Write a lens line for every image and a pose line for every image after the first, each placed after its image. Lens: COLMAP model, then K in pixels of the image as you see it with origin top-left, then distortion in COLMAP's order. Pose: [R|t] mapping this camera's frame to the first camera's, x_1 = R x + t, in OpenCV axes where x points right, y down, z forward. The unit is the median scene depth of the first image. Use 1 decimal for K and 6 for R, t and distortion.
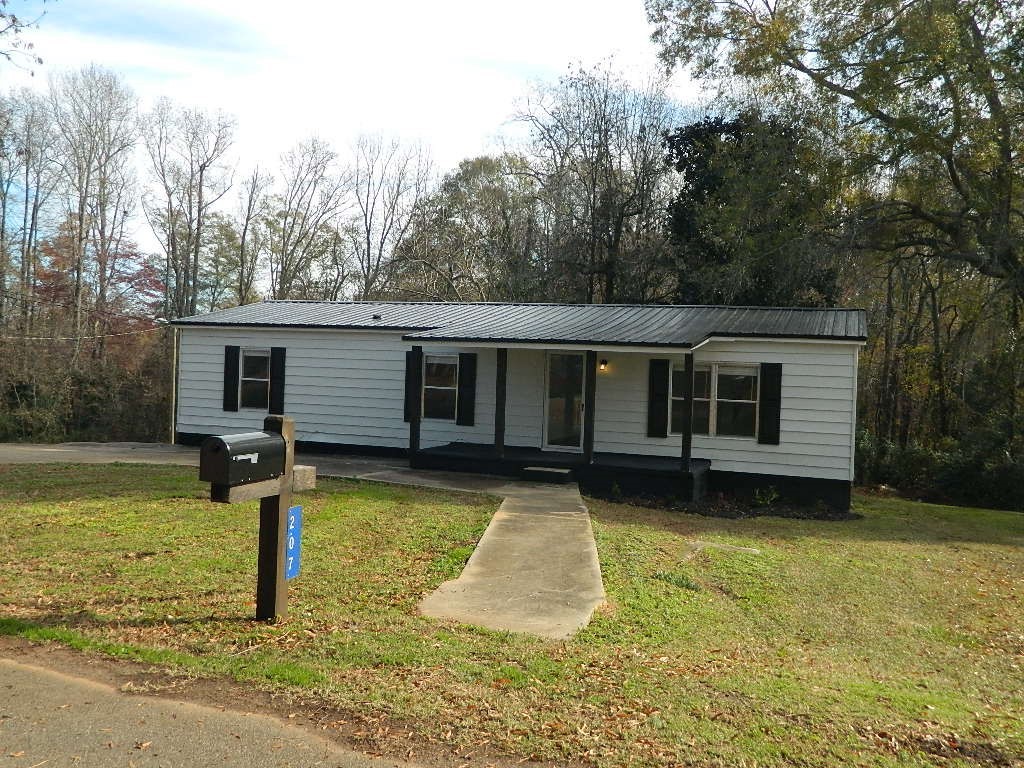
lens RADIAL K [[955.4, 0, 522.8], [0, 955.4, 380.3], [0, 0, 1]] dist [0.004313, 0.000000]
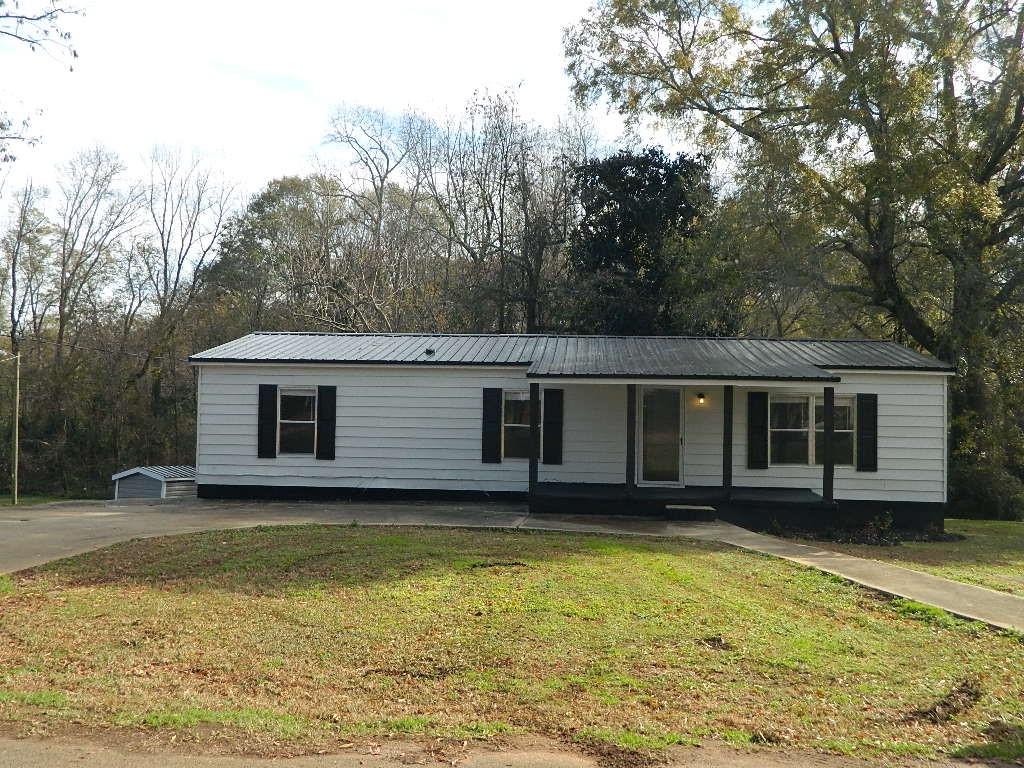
lens RADIAL K [[955.4, 0, 514.2], [0, 955.4, 385.7], [0, 0, 1]] dist [0.004313, 0.000000]
pose [[0.962069, -0.018057, 0.272206, -0.326170], [0.023069, 0.999618, -0.015221, -0.016270], [-0.271828, 0.020923, 0.962119, 0.075798]]
